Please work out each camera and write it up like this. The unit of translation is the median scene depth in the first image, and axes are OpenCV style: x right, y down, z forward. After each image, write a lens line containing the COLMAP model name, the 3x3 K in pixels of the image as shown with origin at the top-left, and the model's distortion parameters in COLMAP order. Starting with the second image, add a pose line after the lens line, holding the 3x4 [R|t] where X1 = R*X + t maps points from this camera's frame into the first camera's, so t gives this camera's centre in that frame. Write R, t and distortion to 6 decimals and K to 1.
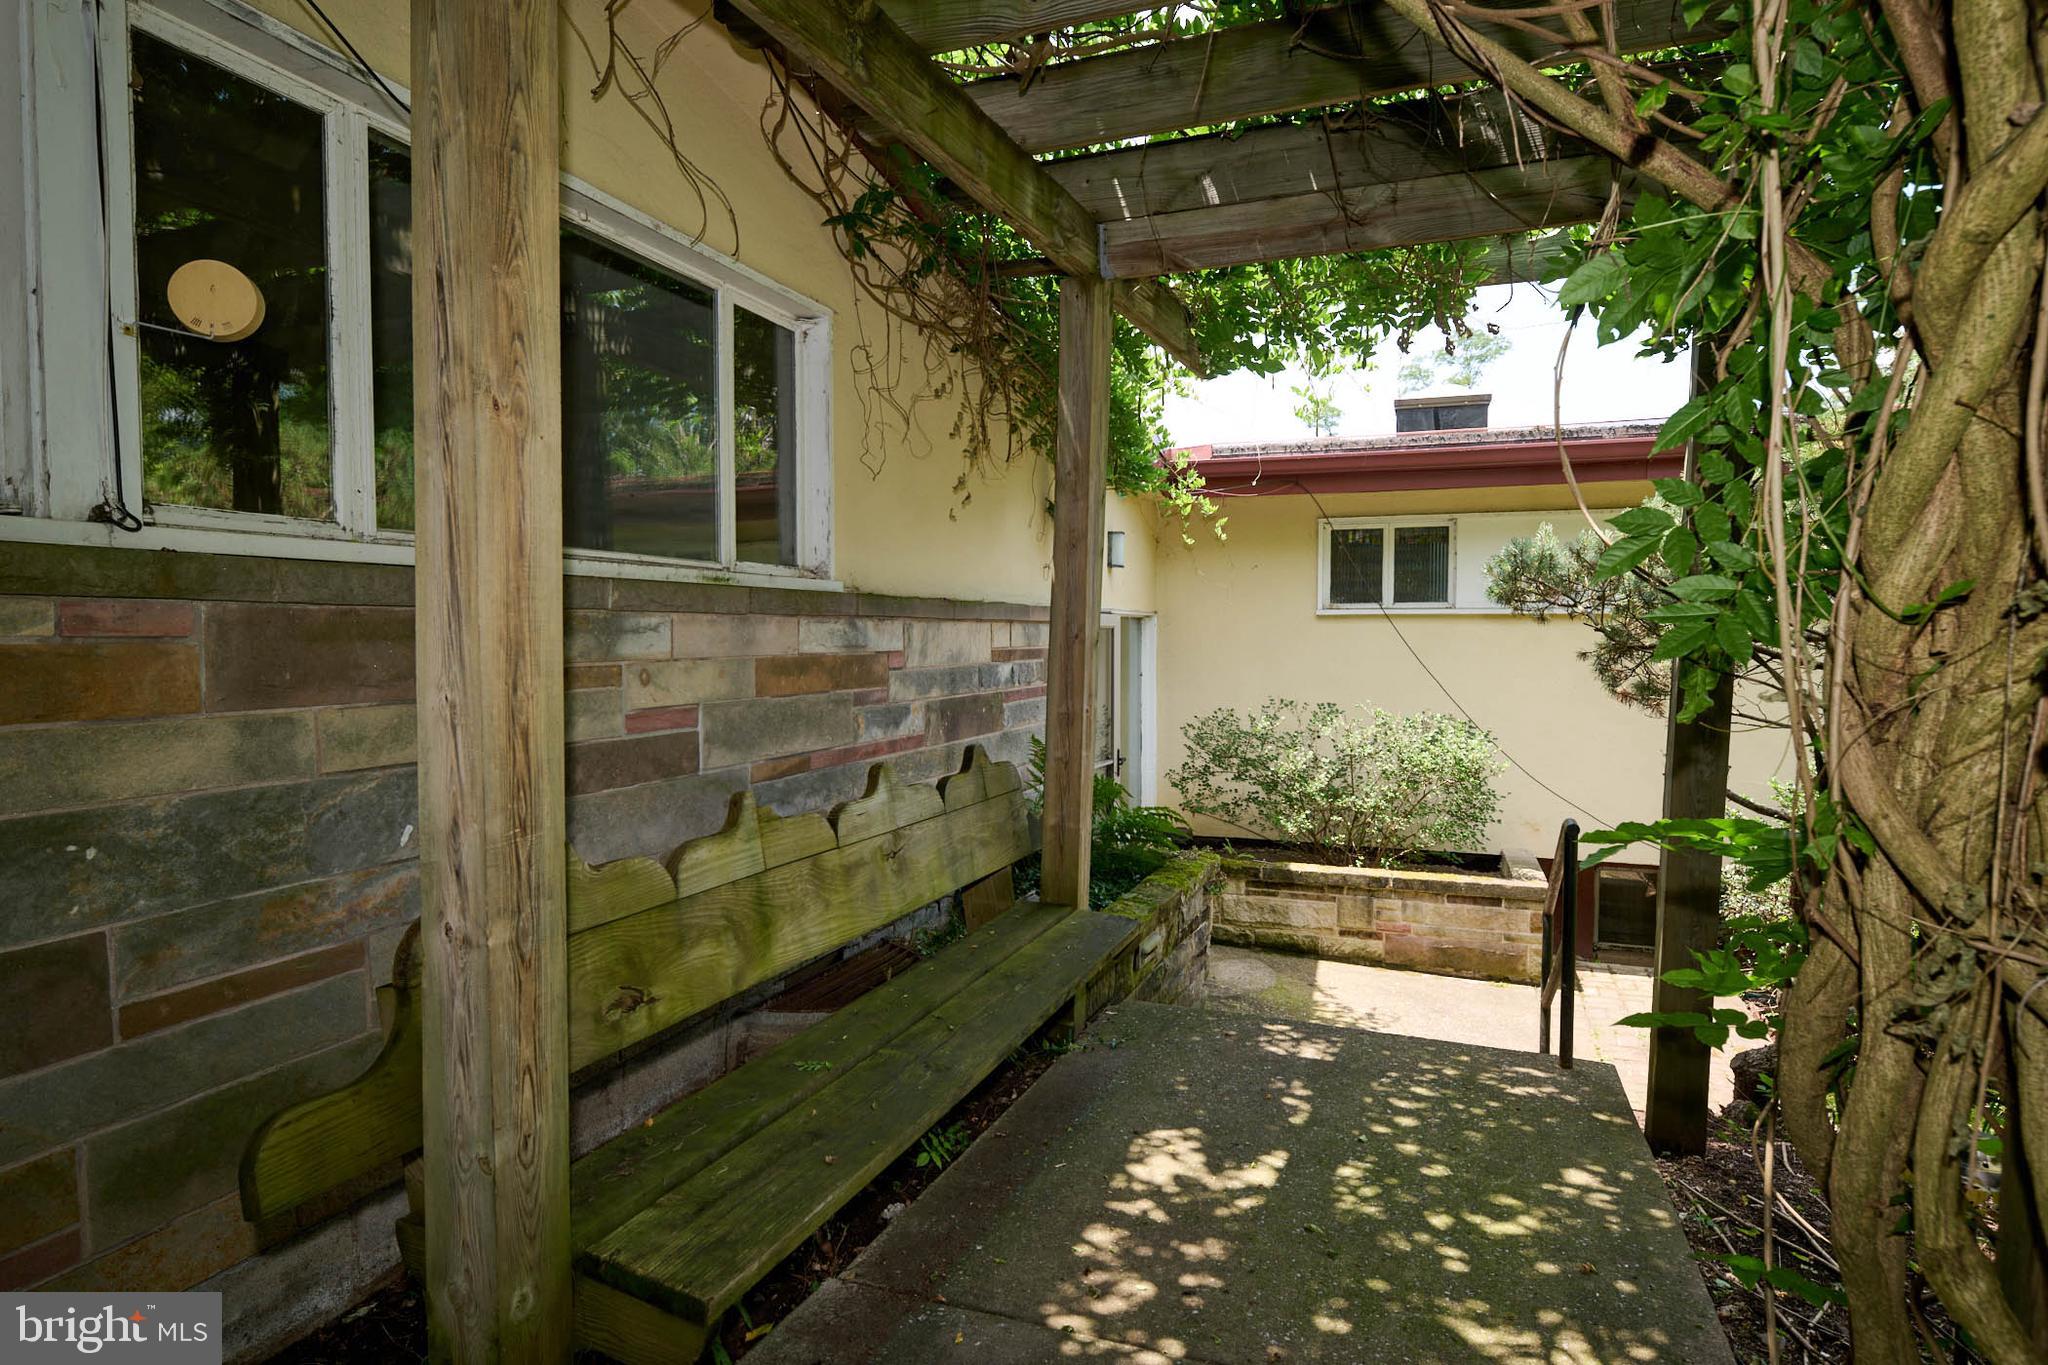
lens RADIAL K [[1119.4, 0, 1030.7], [0, 1119.4, 687.1], [0, 0, 1]] dist [-0.000944, -0.001503]
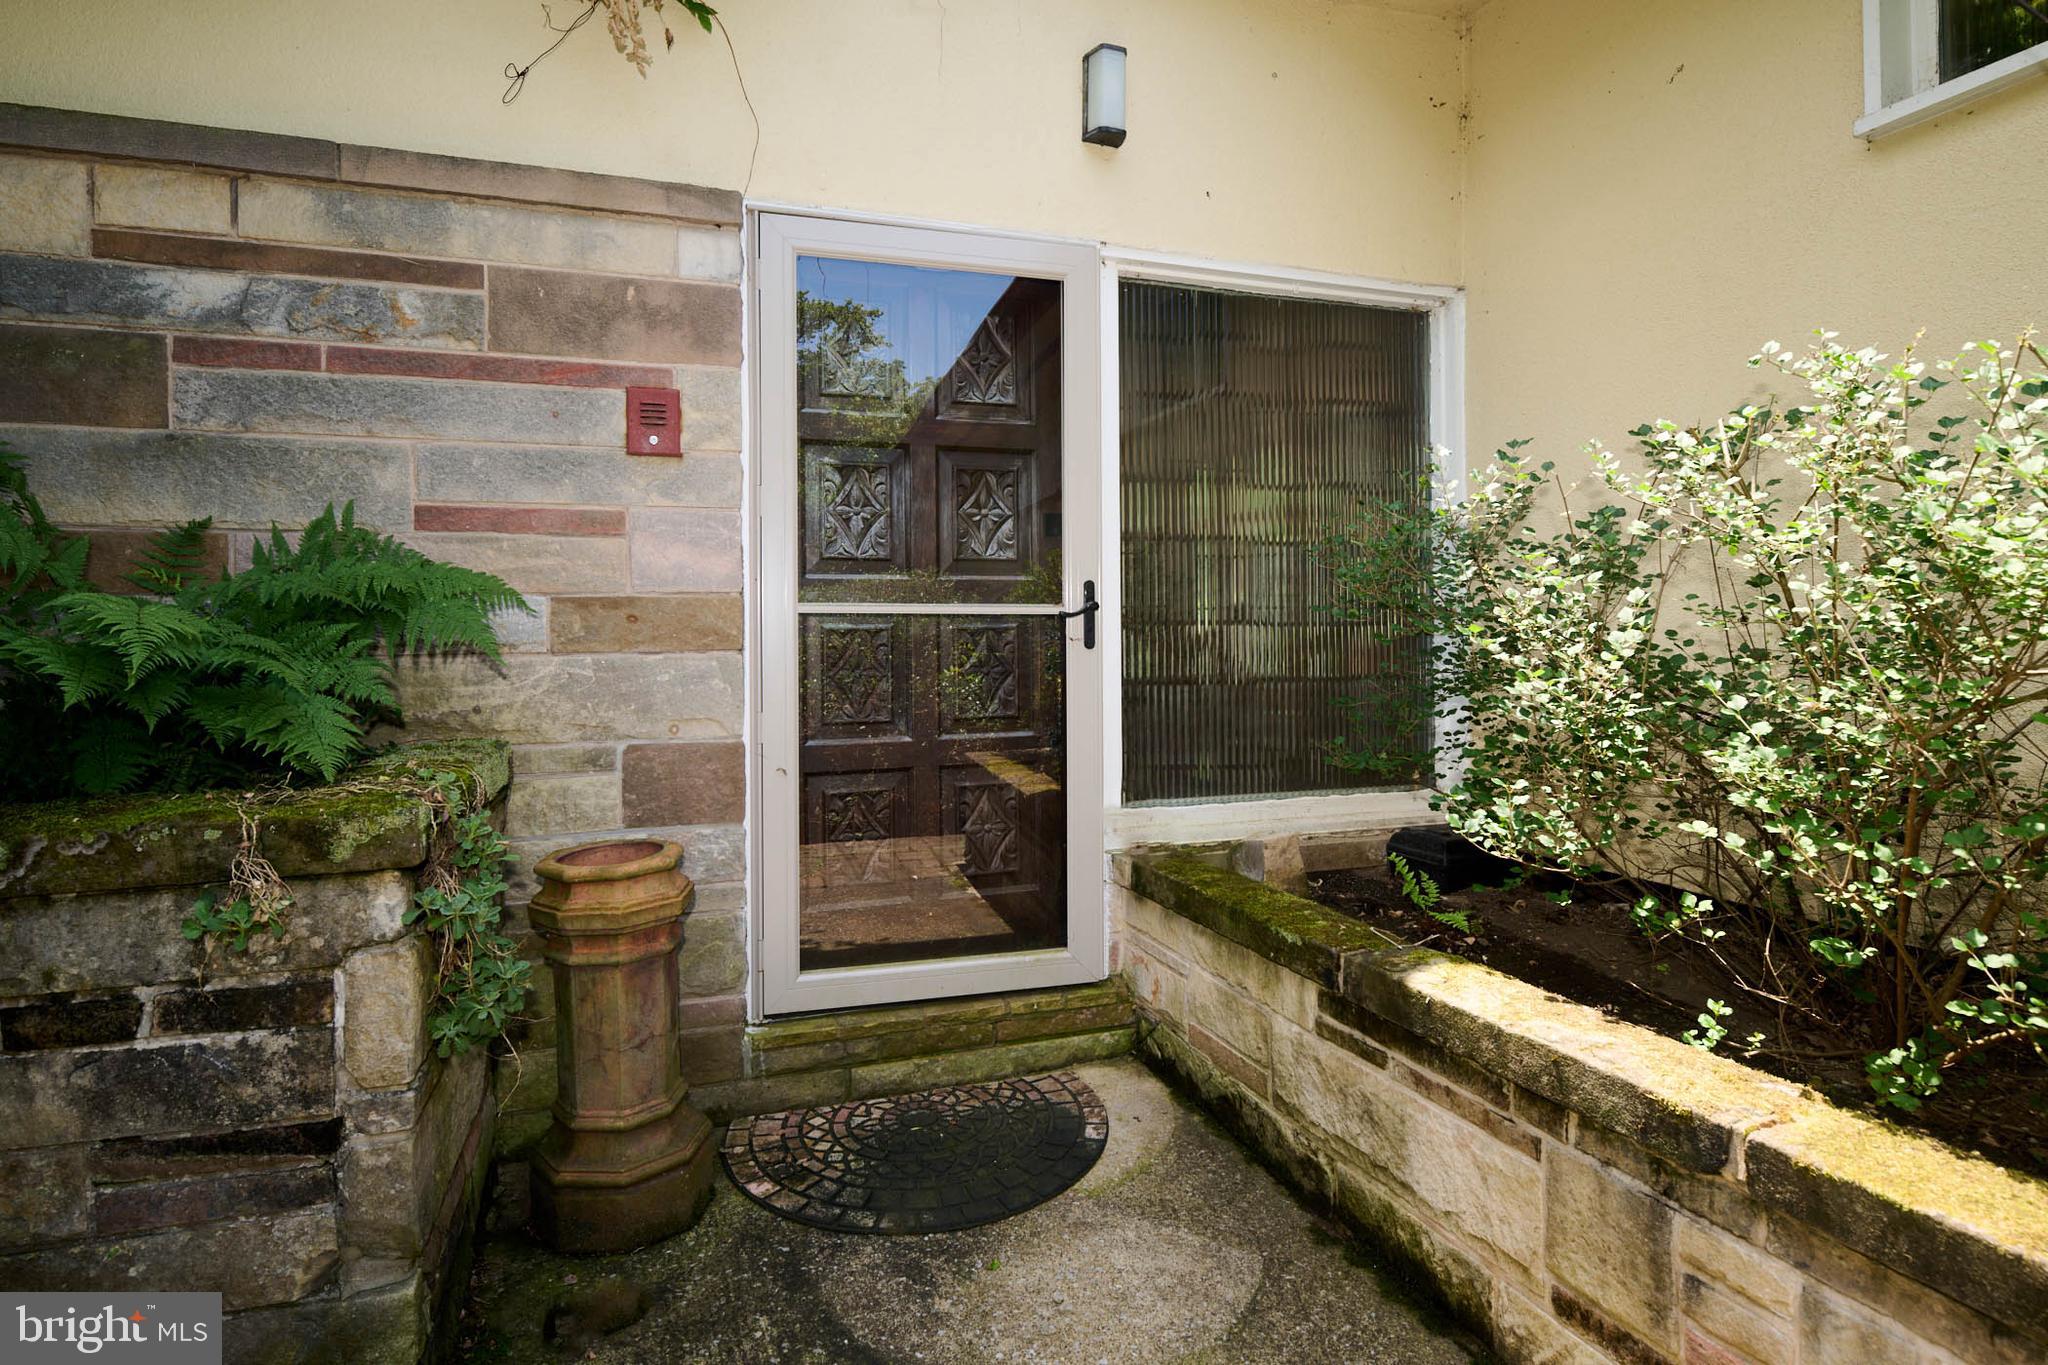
lens RADIAL K [[1130.4, 0, 1022.4], [0, 1130.4, 594.1], [0, 0, 1]] dist [-0.004425, -0.001739]
pose [[0.656098, -0.017090, -0.754482, 0.383781], [-0.030902, 0.998297, -0.049484, 0.085806], [0.754043, 0.055782, 0.654453, 0.750705]]
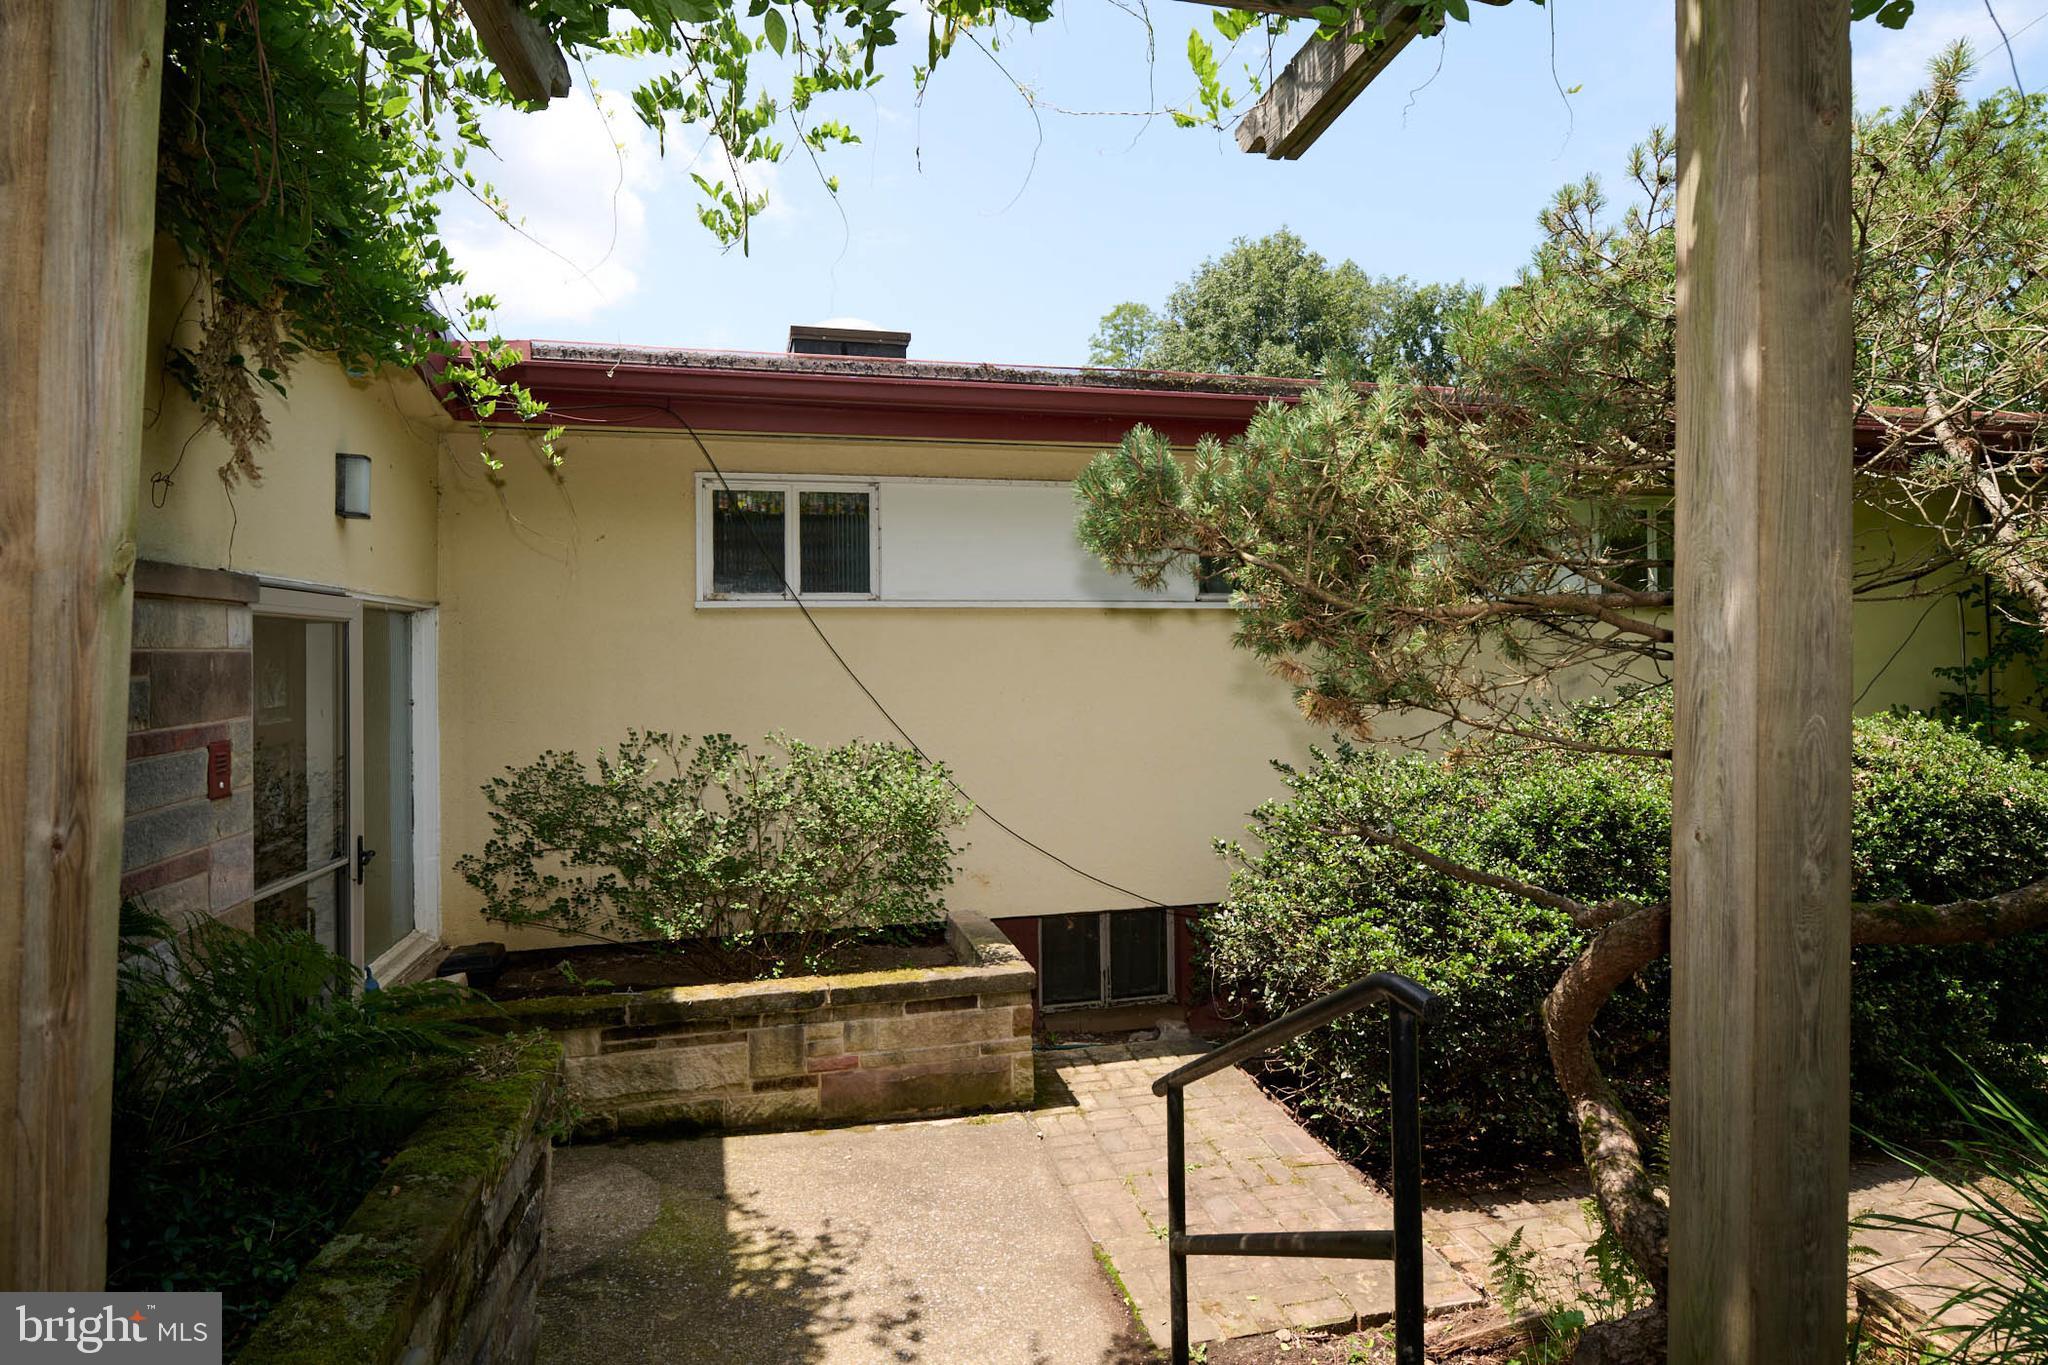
lens RADIAL K [[1107.3, 0, 1025.8], [0, 1107.3, 635.3], [0, 0, 1]] dist [0.001487, -0.000082]
pose [[0.833519, -0.001755, 0.552488, 0.051742], [0.040918, 0.997445, -0.058562, 0.000883], [-0.550973, 0.071419, 0.831461, 0.356632]]
